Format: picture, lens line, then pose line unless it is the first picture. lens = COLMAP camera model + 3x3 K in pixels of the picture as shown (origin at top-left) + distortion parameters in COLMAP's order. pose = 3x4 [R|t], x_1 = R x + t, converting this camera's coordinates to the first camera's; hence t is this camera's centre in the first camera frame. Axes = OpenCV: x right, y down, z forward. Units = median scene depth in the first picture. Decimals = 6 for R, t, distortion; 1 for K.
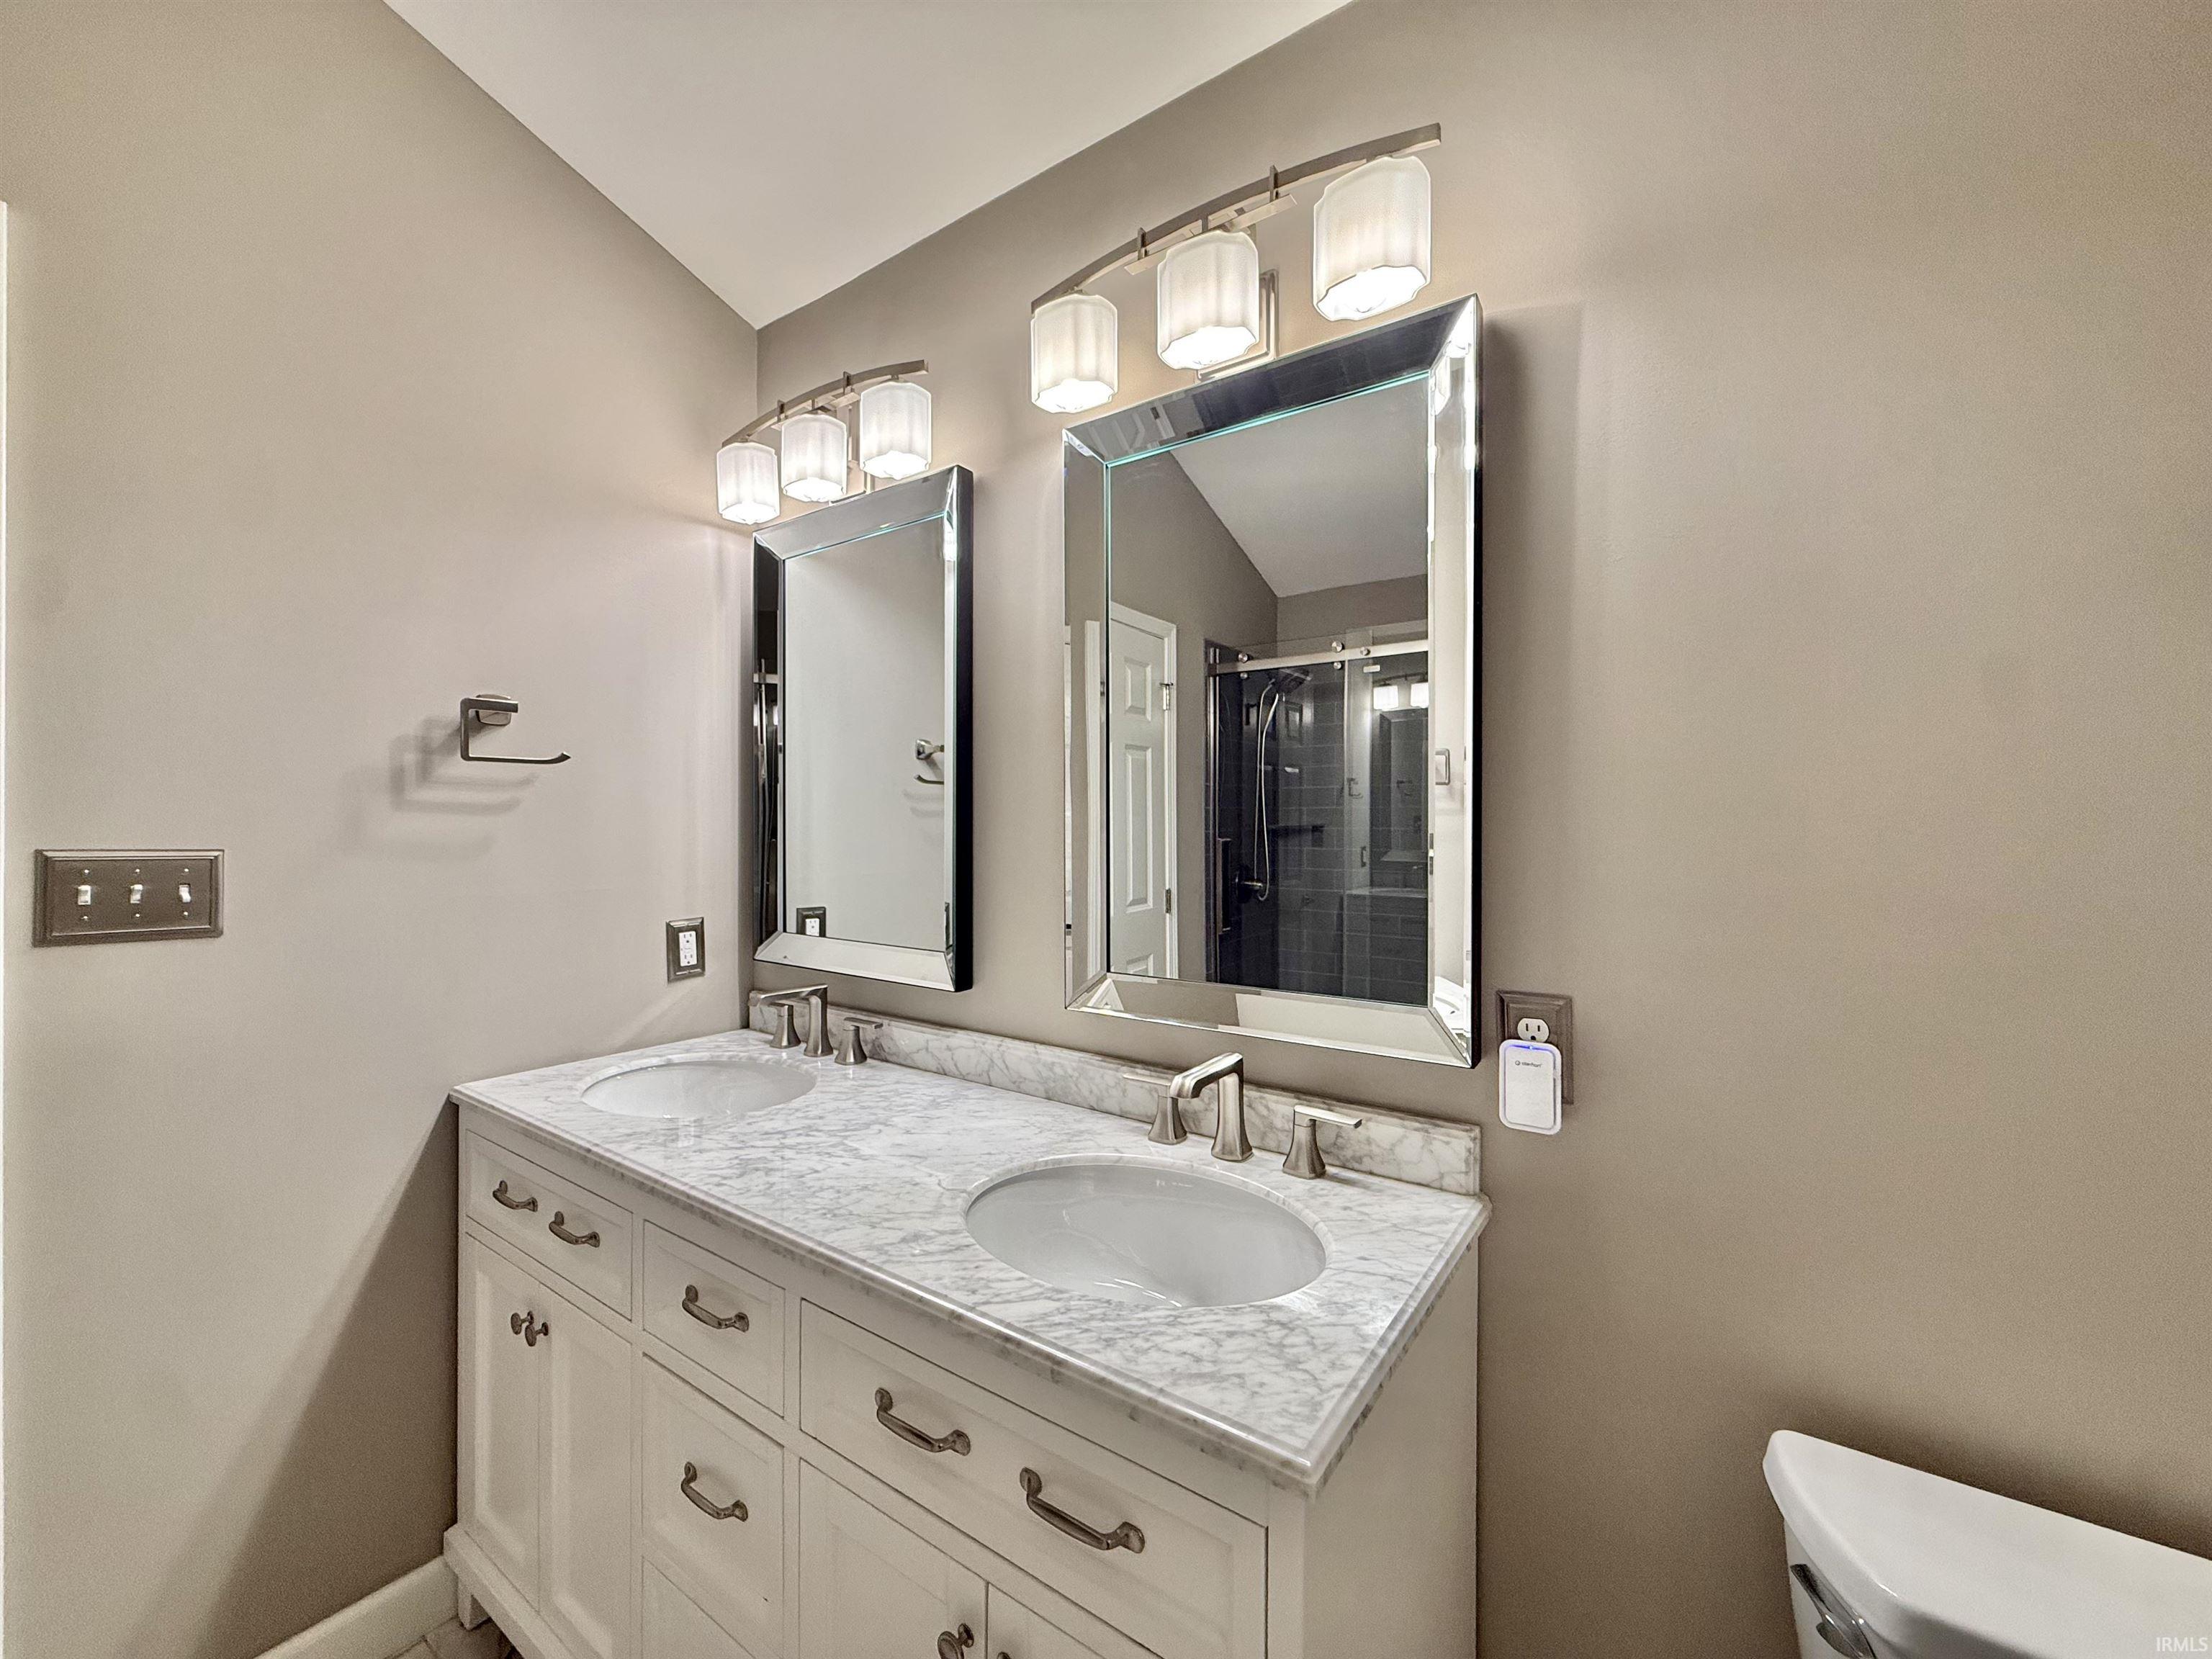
lens RADIAL K [[880.4, 0, 1103.5], [0, 880.4, 826.1], [0, 0, 1]] dist [0.000249, -0.000130]
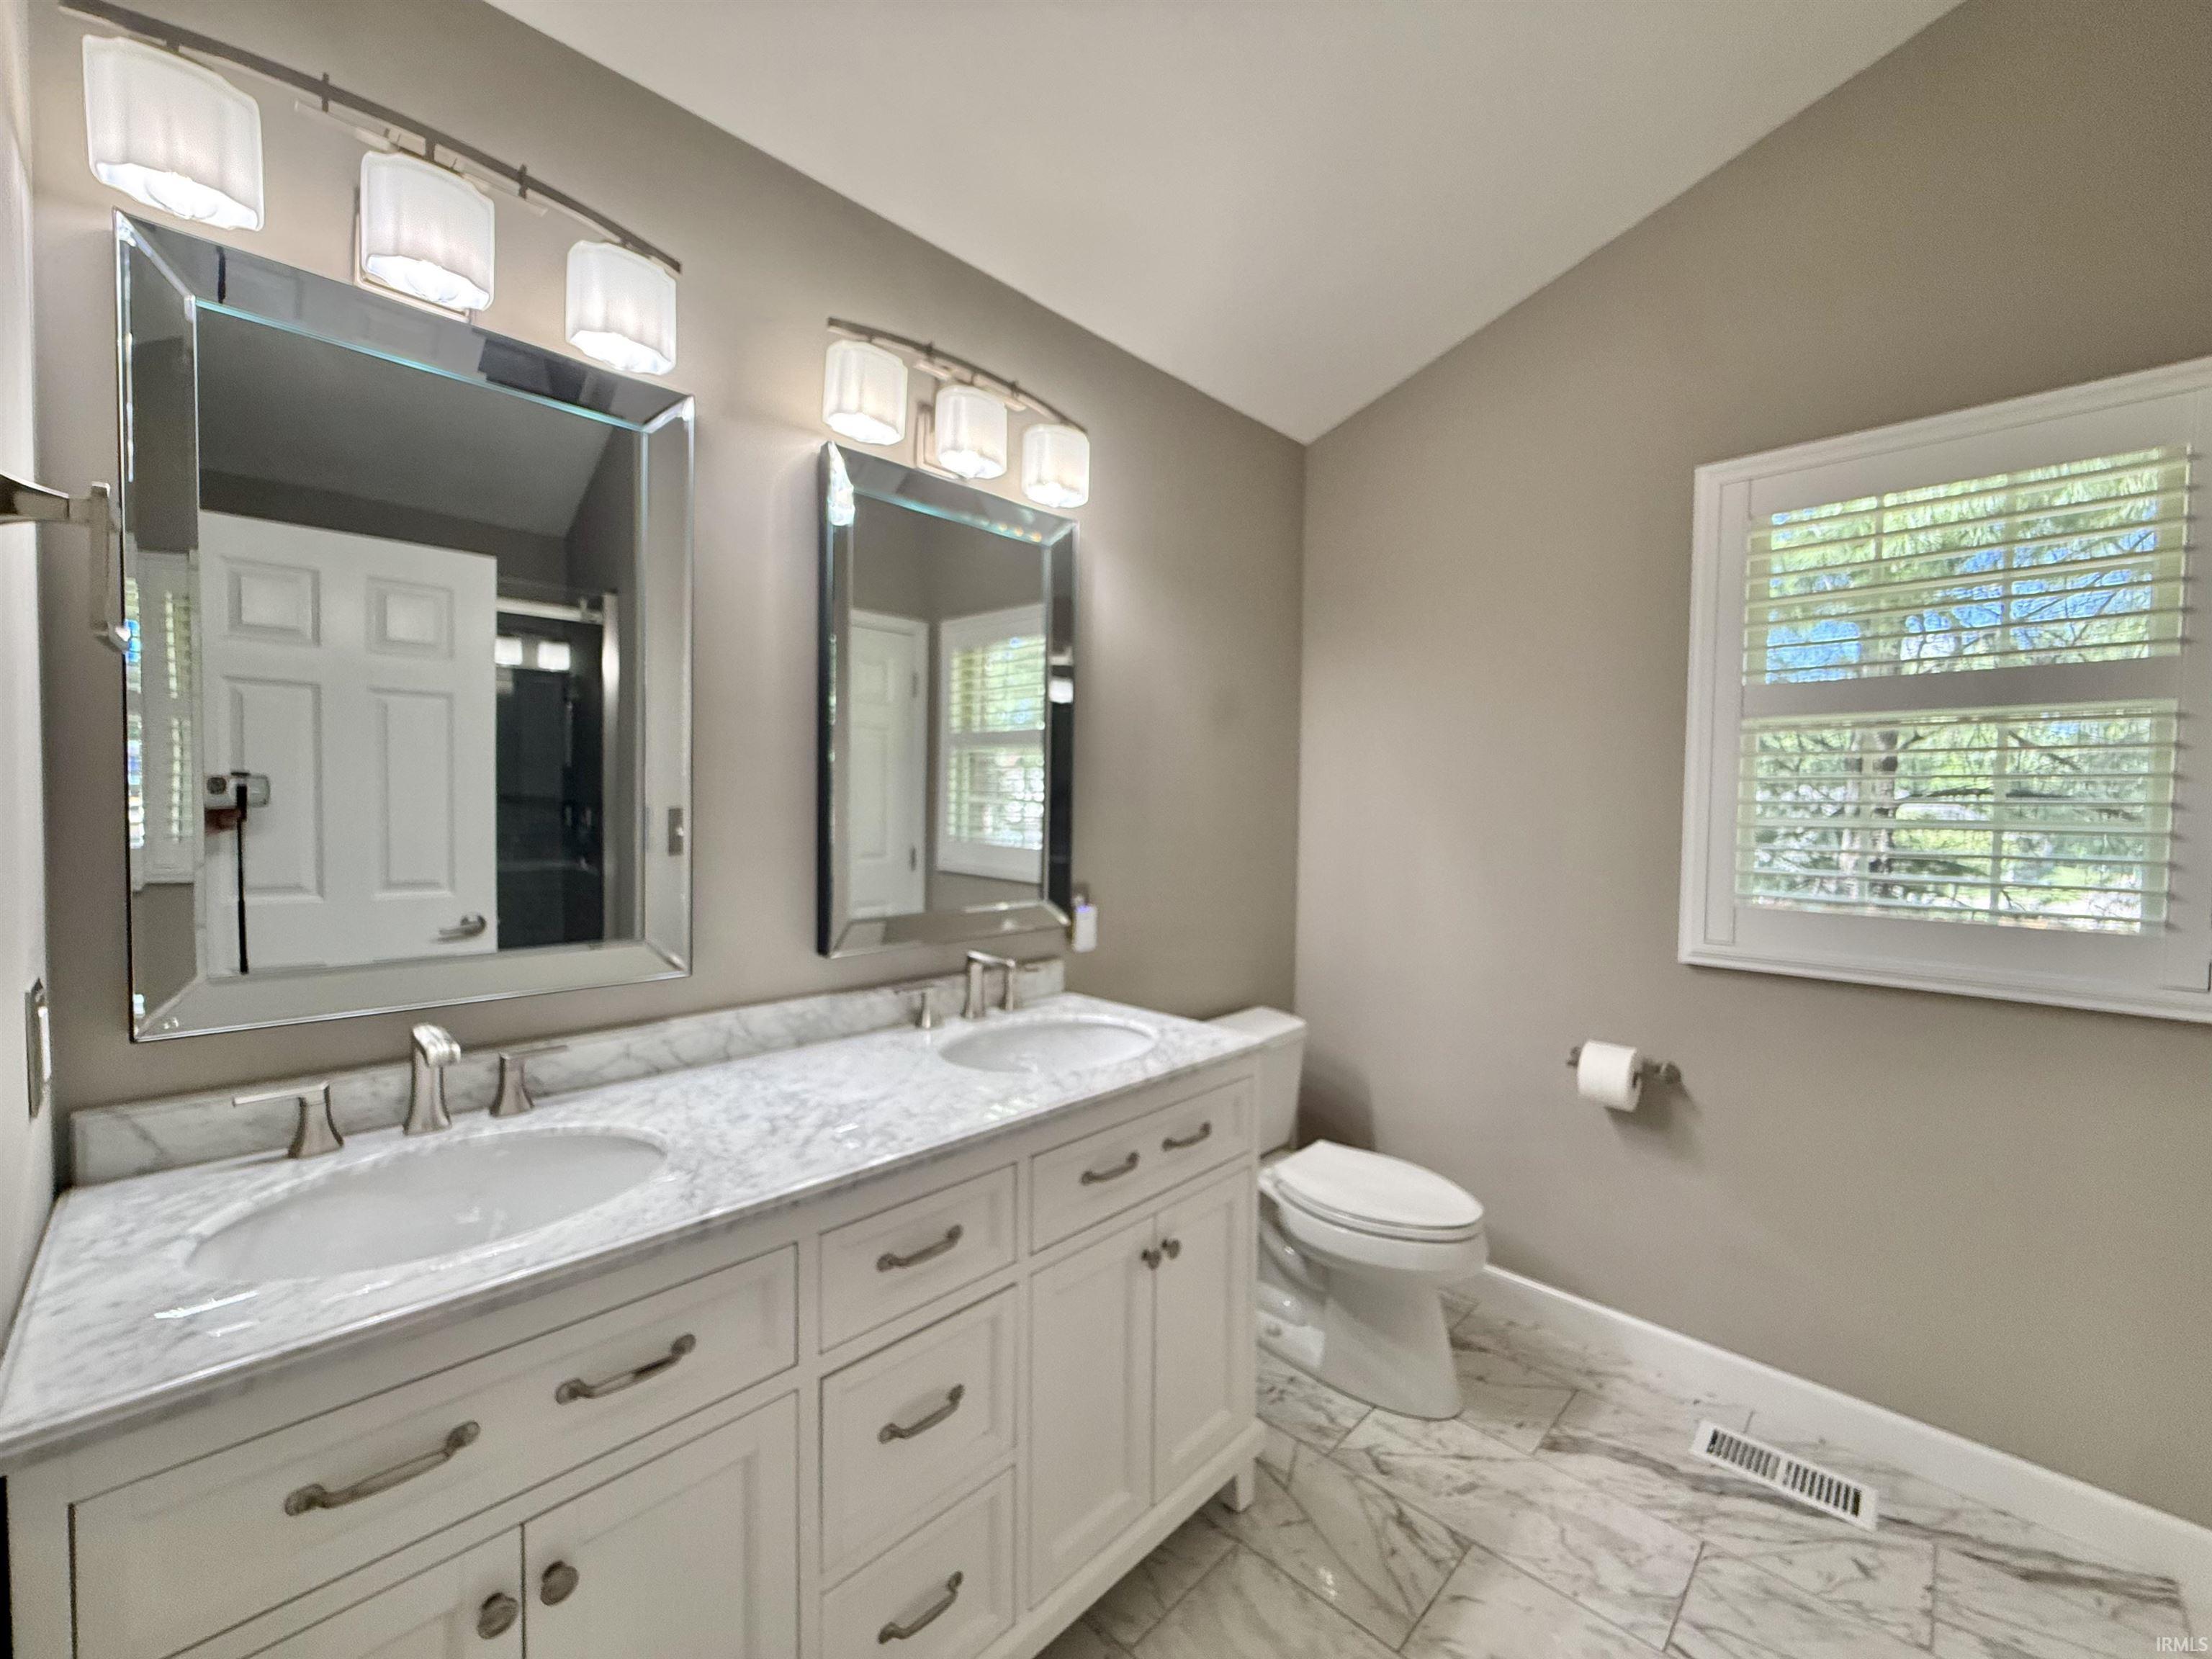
lens RADIAL K [[880.4, 0, 1102.7], [0, 880.4, 830.7], [0, 0, 1]] dist [0.000249, -0.000130]
pose [[0.159035, -0.033745, 0.986696, -1.174164], [-0.019193, 0.999121, 0.037264, -0.007898], [-0.987086, -0.024864, 0.158248, 0.498615]]
